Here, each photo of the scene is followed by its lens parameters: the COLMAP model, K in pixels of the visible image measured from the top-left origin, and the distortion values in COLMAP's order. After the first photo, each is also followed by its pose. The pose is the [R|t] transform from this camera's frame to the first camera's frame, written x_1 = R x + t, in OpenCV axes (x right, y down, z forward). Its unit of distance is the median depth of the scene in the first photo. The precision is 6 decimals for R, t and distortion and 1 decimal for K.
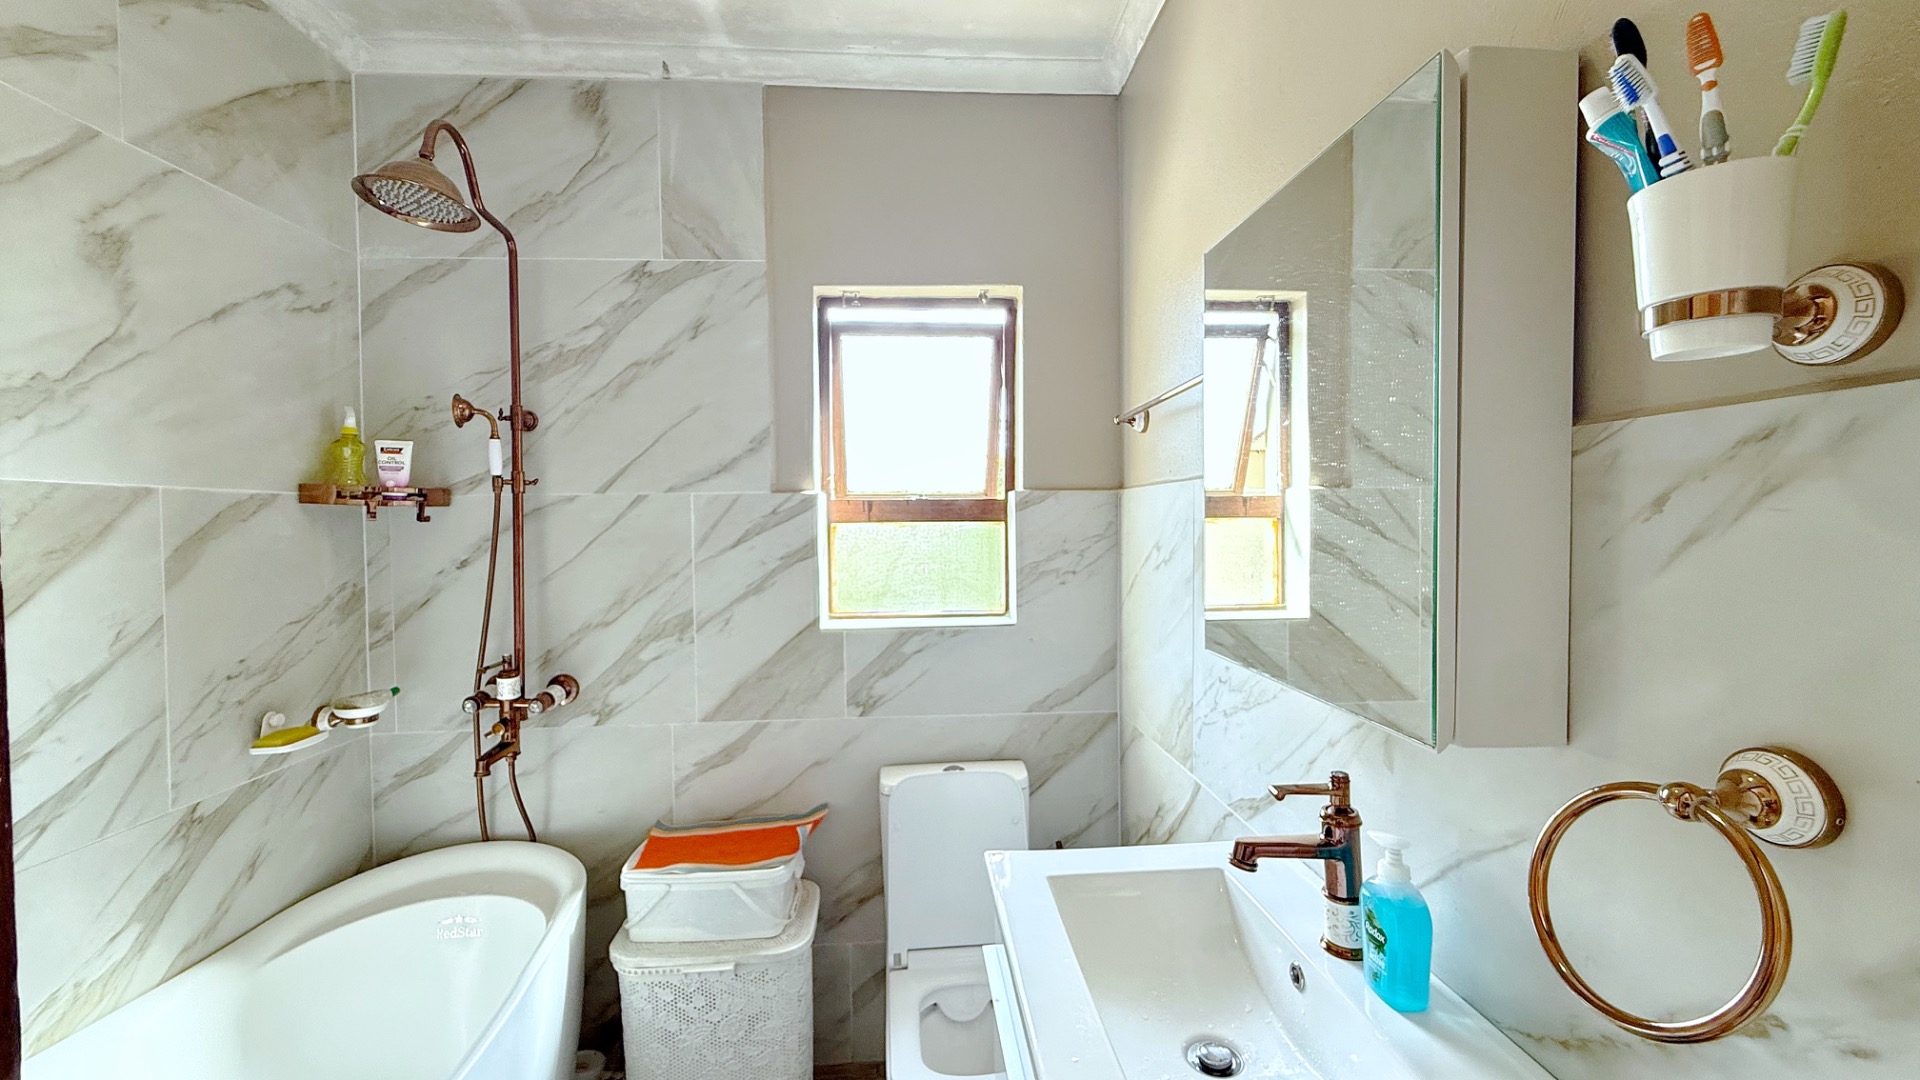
lens RADIAL K [[763.8, 0, 960.0], [0, 763.8, 540.0], [0, 0, 1]] dist [-0.002226, -0.000073]
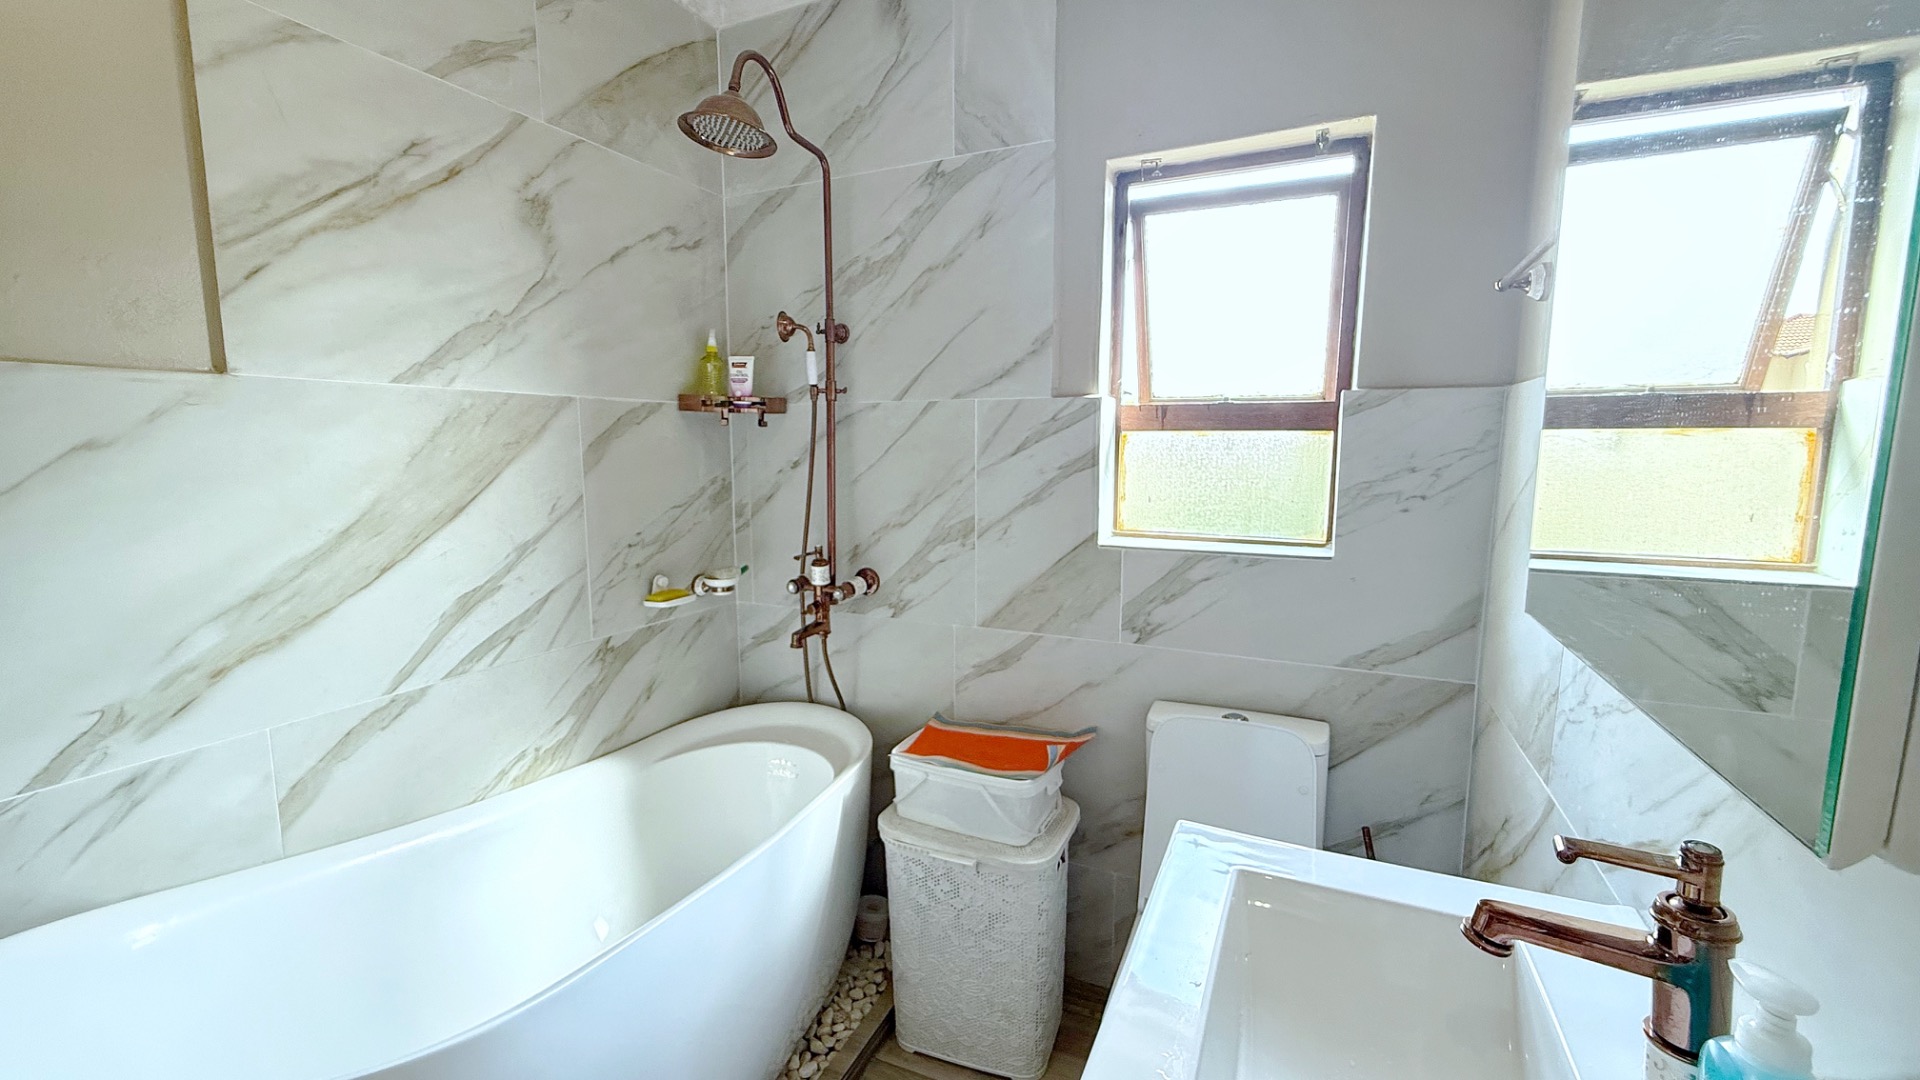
lens RADIAL K [[763.8, 0, 960.0], [0, 763.8, 540.0], [0, 0, 1]] dist [-0.002226, -0.000073]
pose [[0.872633, 0.073710, -0.482781, 0.132048], [-0.022271, 0.993522, 0.111433, 0.011291], [0.487868, -0.086488, 0.868622, 0.120675]]
